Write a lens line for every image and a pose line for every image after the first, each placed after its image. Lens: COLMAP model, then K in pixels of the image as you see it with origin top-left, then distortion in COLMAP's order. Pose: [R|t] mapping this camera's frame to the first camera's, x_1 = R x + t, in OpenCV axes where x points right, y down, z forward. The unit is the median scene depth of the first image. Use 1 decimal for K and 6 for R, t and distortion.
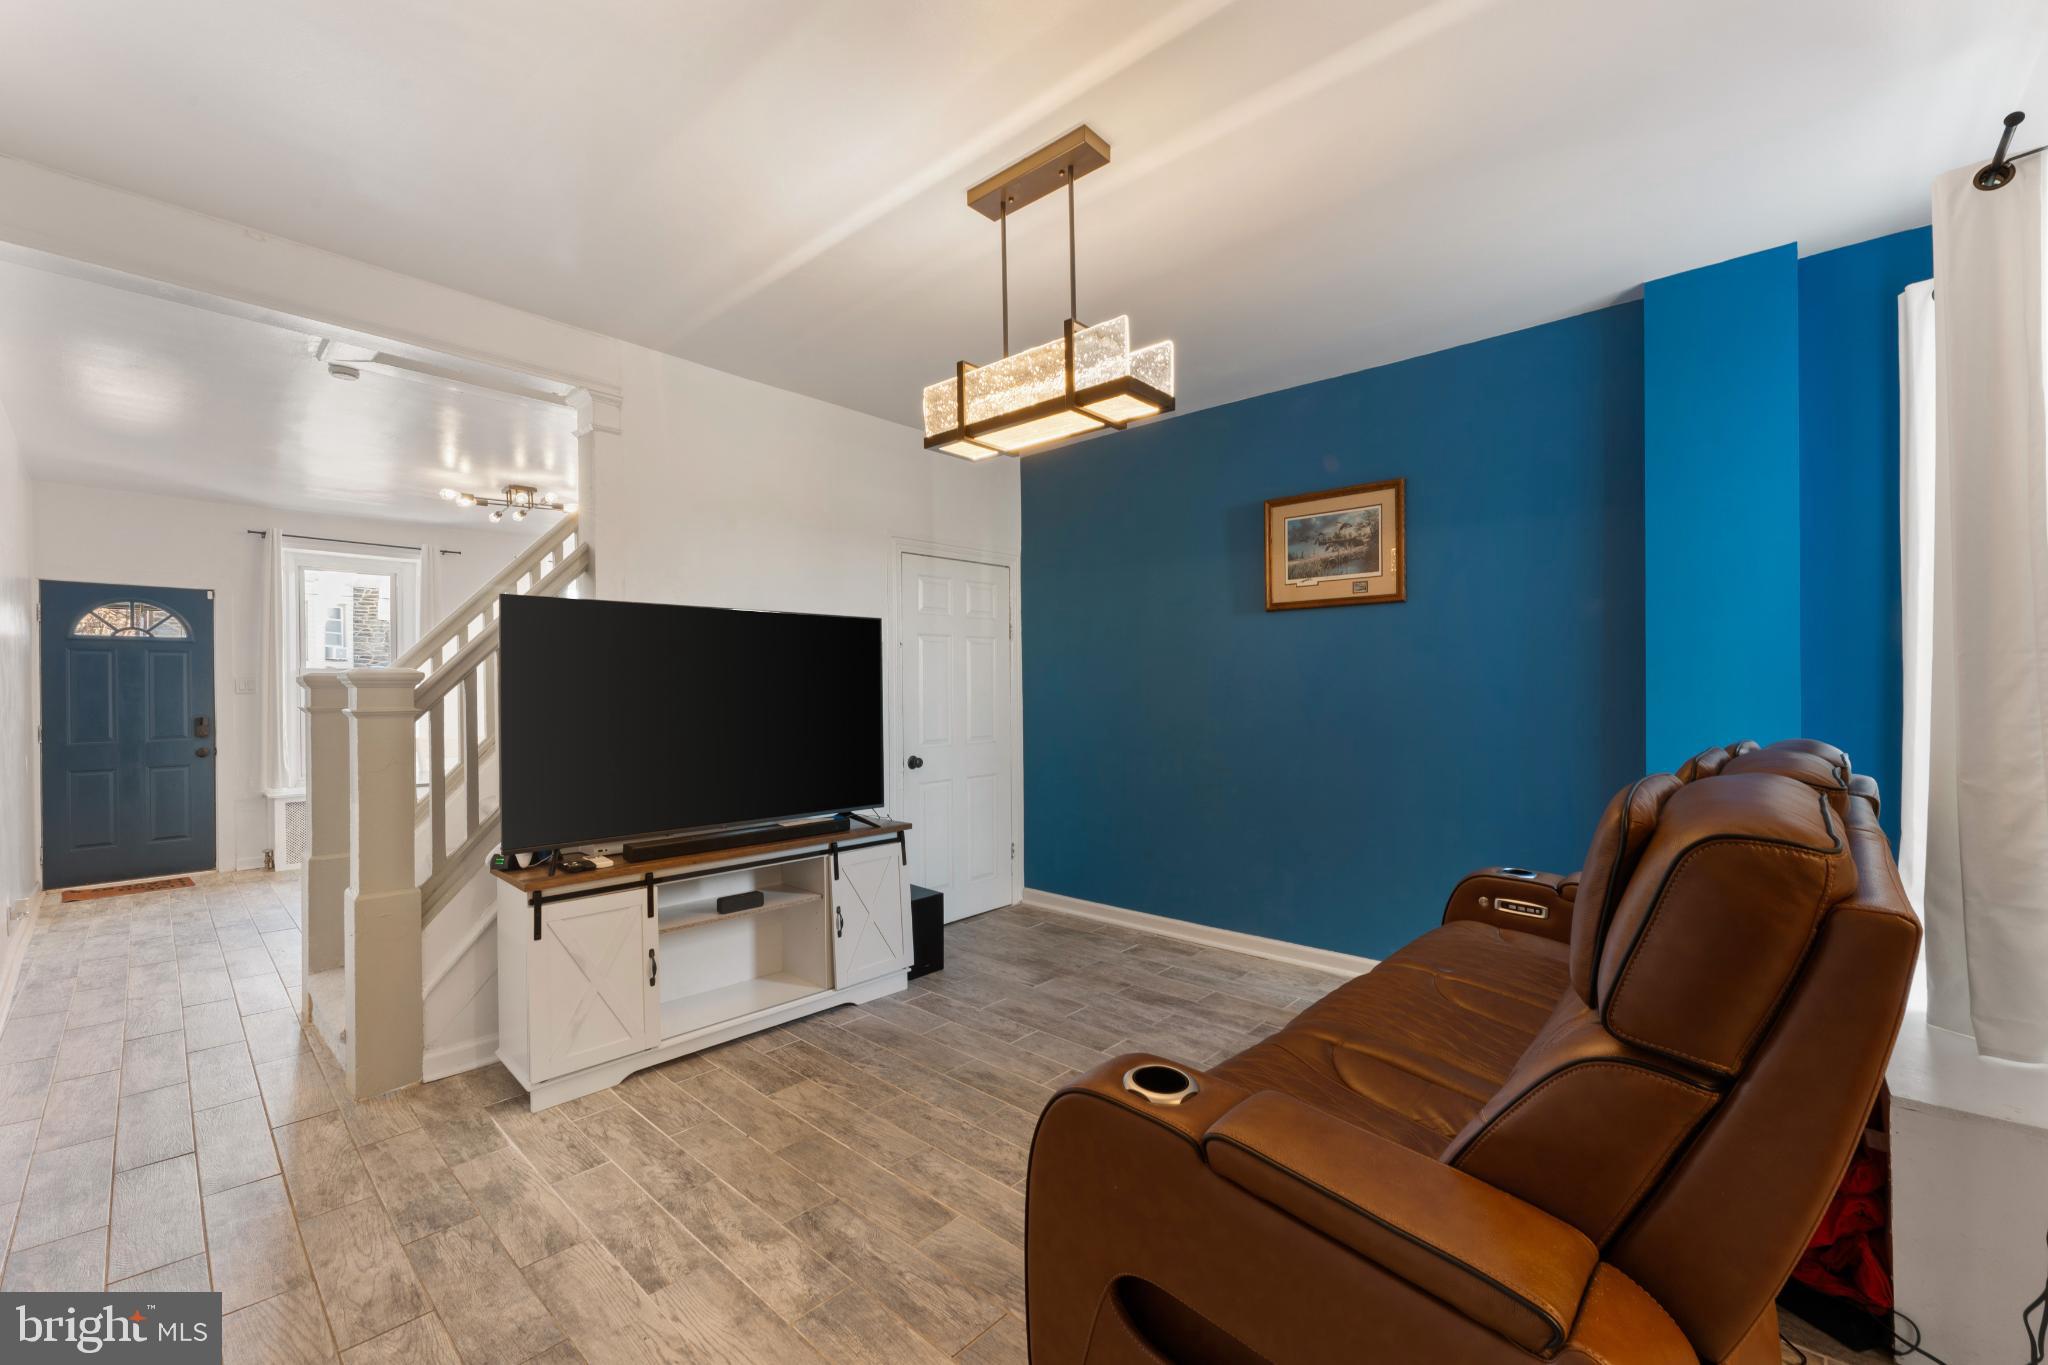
lens RADIAL K [[819.5, 0, 1027.9], [0, 819.5, 687.3], [0, 0, 1]] dist [-0.001364, 0.000110]
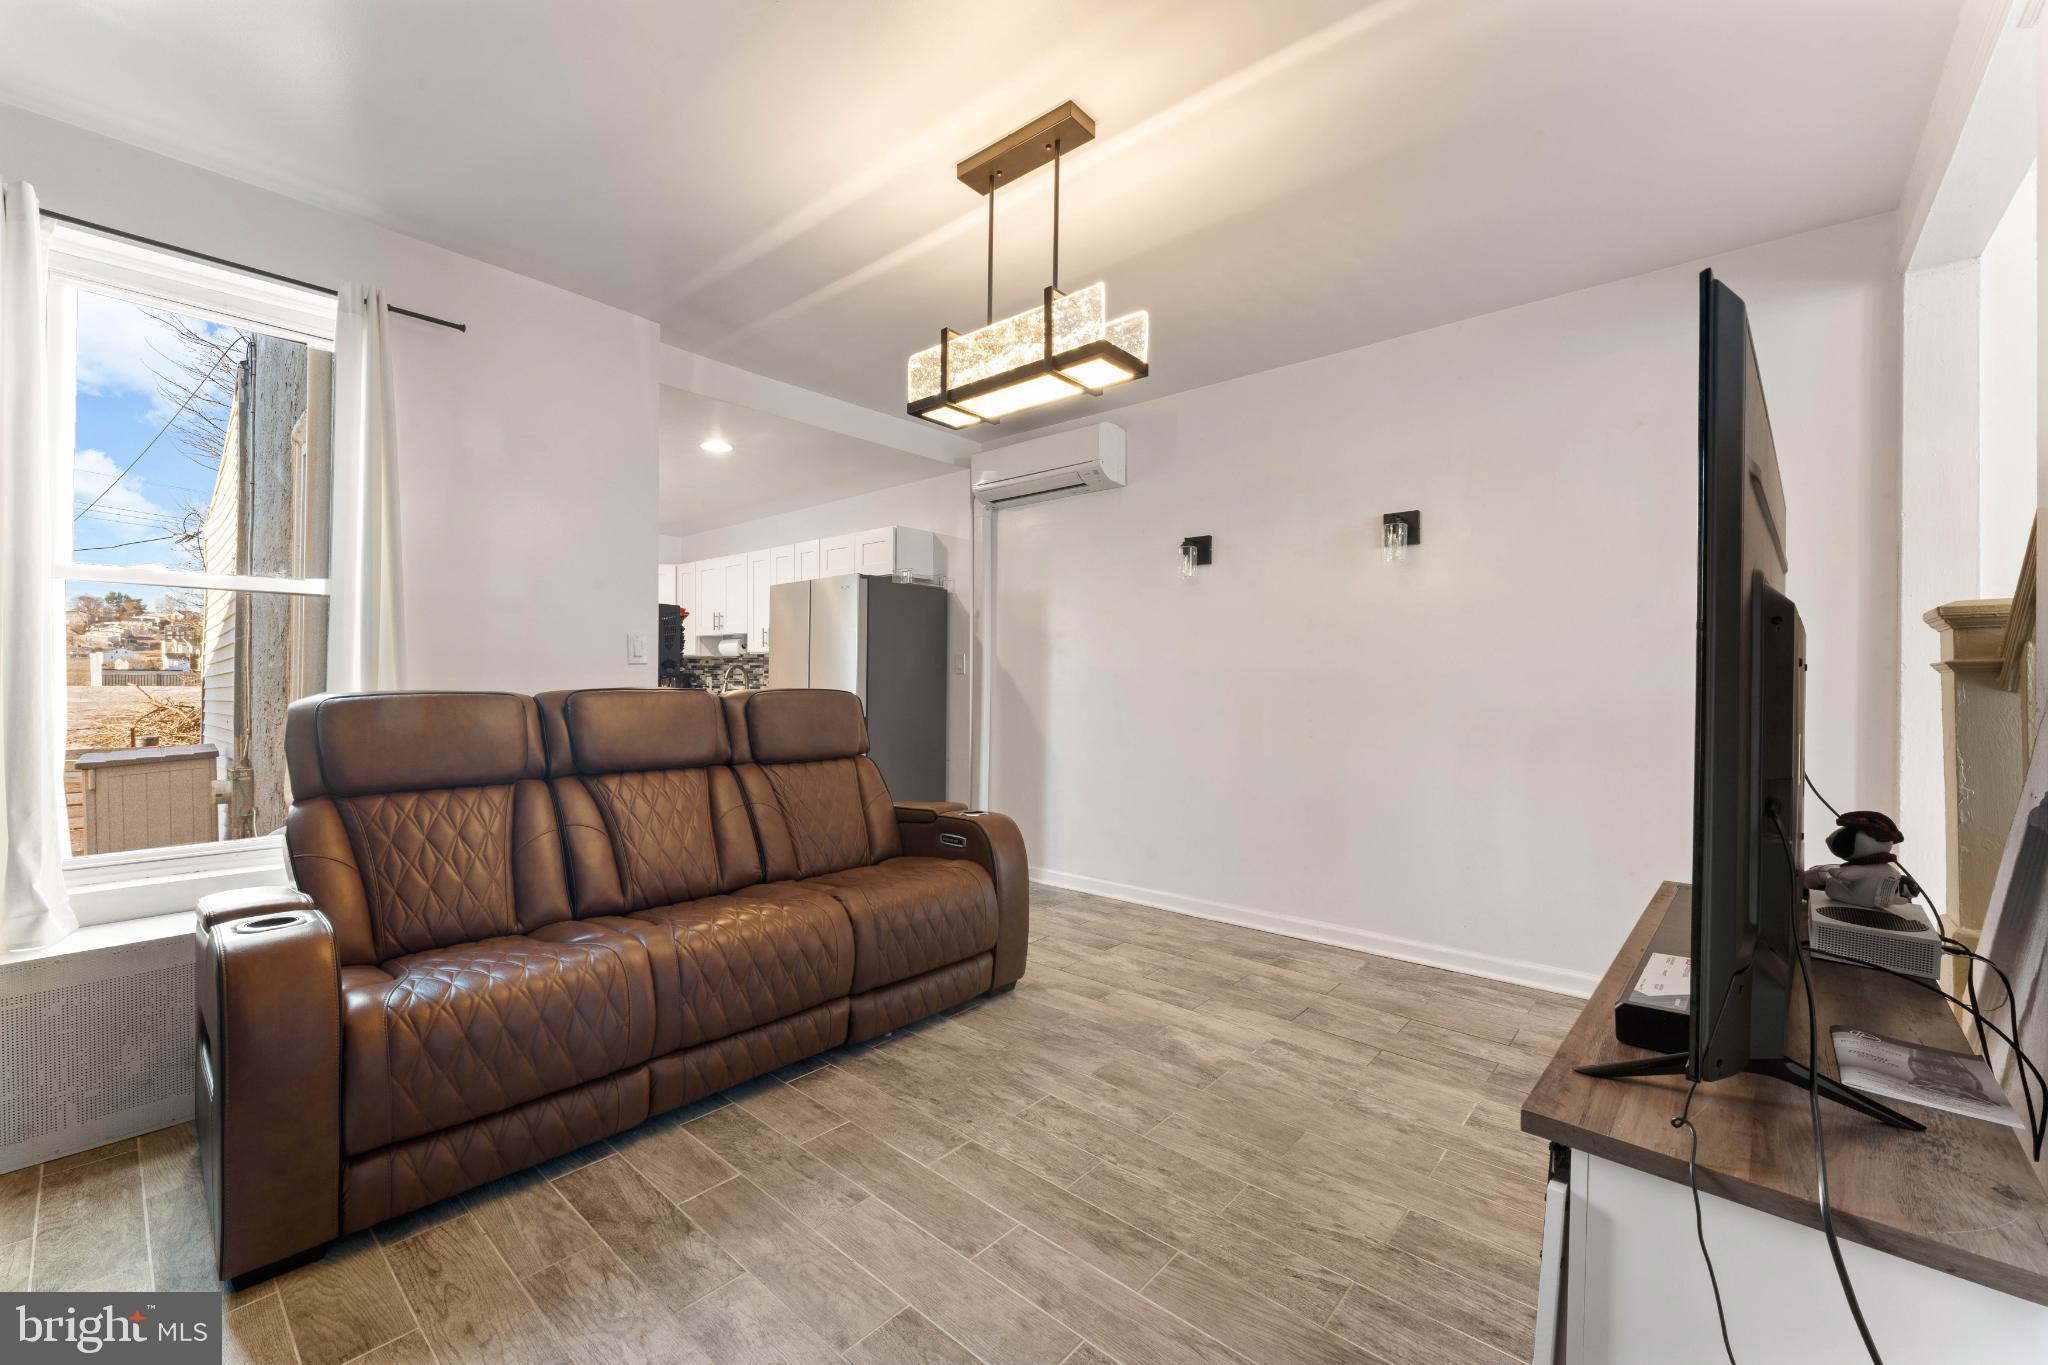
lens RADIAL K [[819.5, 0, 1034.6], [0, 819.5, 679.9], [0, 0, 1]] dist [-0.001364, 0.000110]
pose [[-0.999552, 0.003242, -0.029761, 0.019596], [0.003474, 0.999964, -0.007748, 0.036805], [0.029735, -0.007848, -0.999527, 1.354385]]
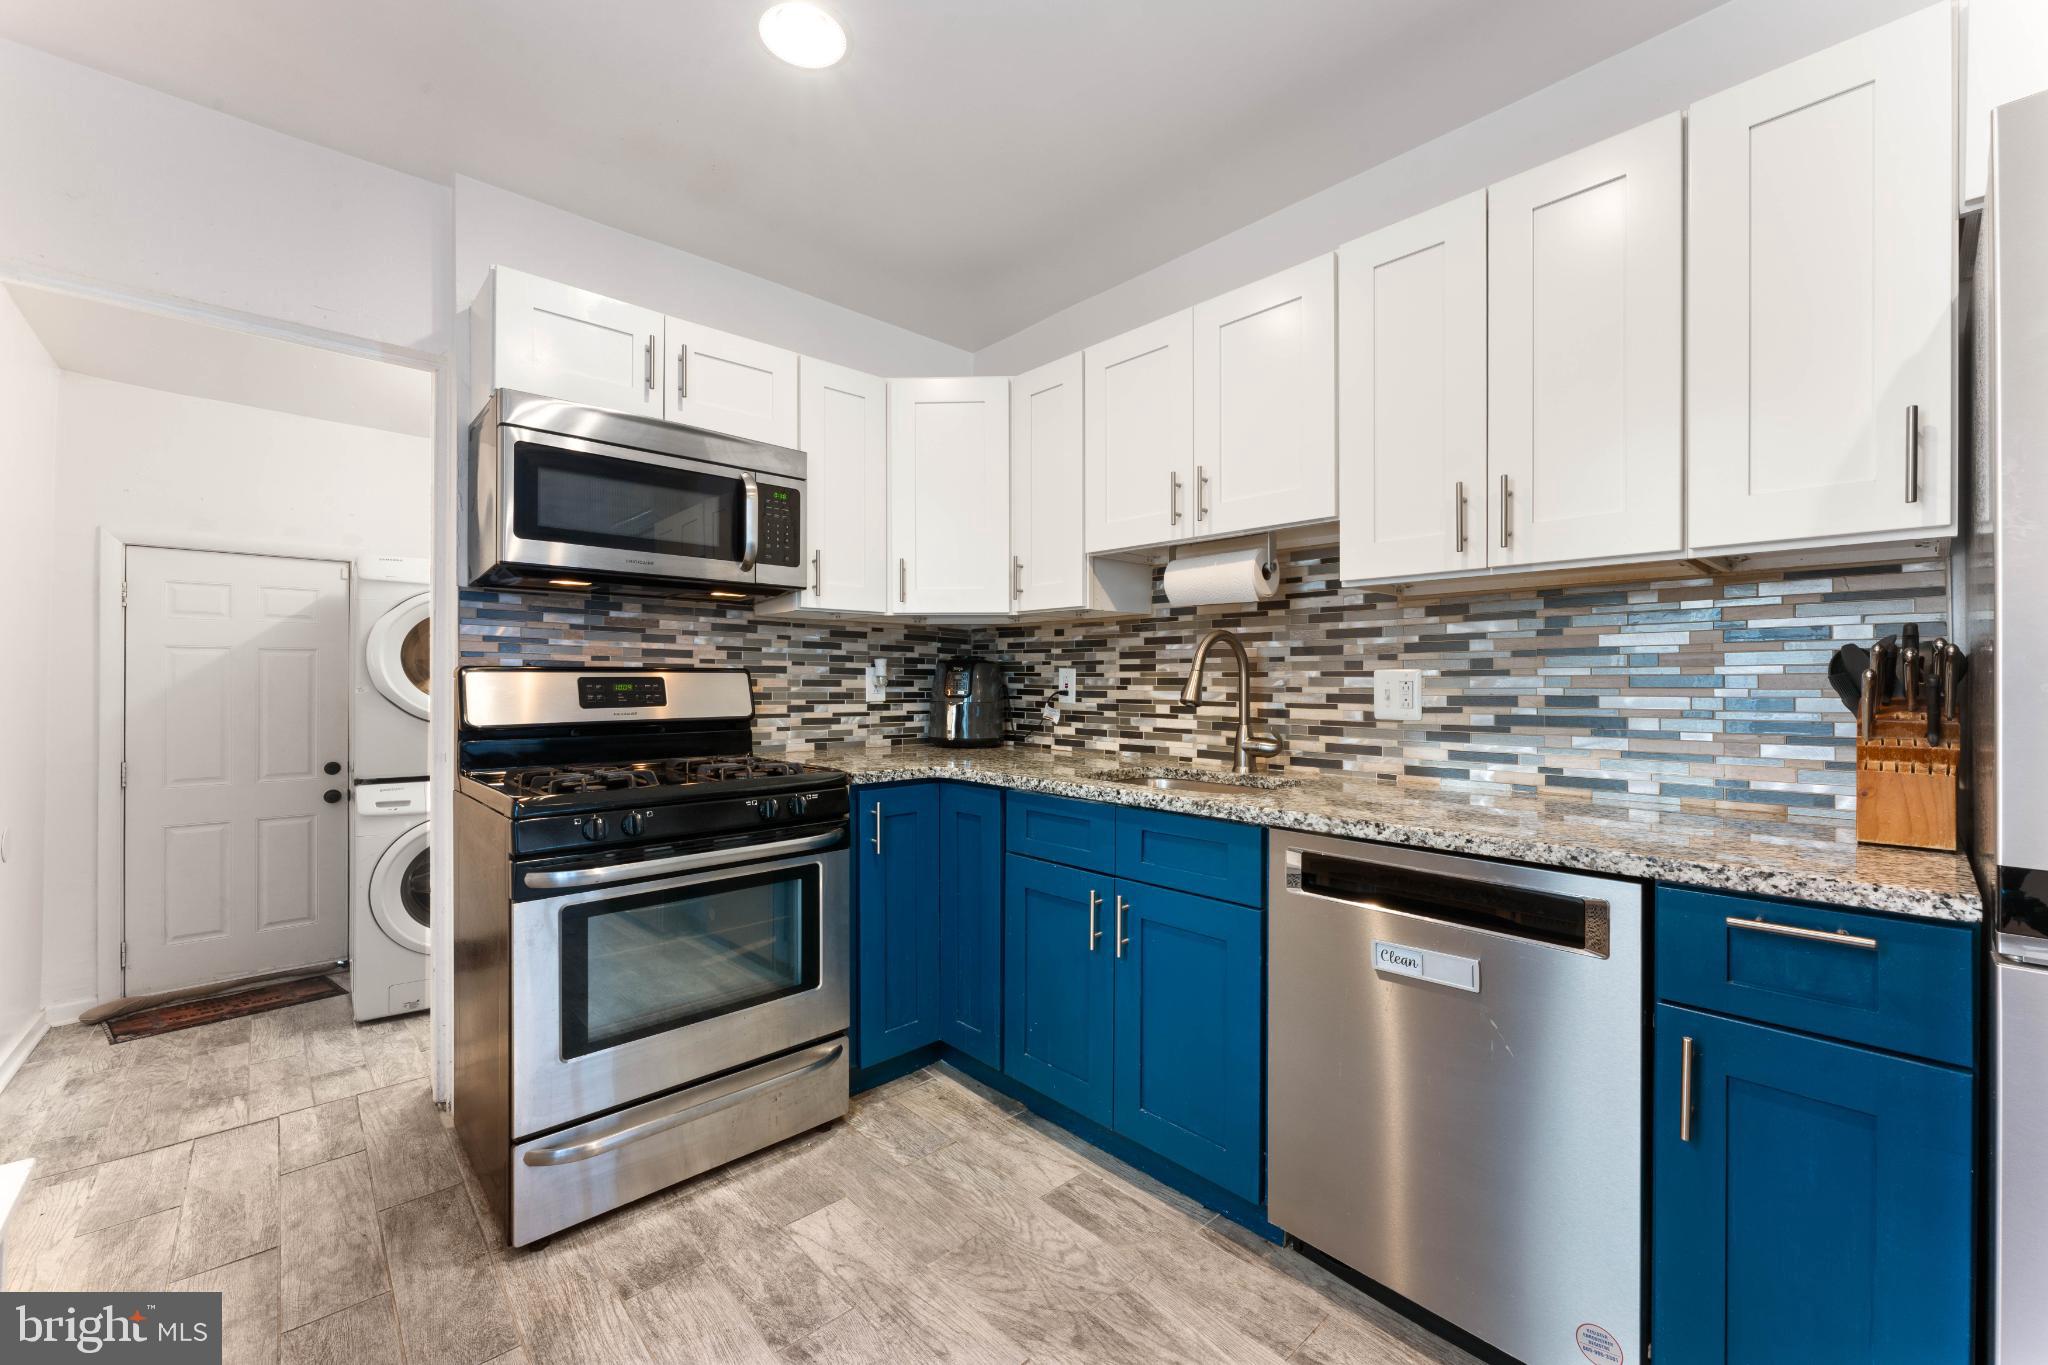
lens RADIAL K [[819.5, 0, 1031.2], [0, 819.5, 680.4], [0, 0, 1]] dist [-0.001364, 0.000110]
pose [[-0.996239, 0.010669, 0.085994, 0.772664], [0.010380, 0.999939, -0.003812, 0.024333], [-0.086029, -0.002905, -0.996288, 0.048947]]
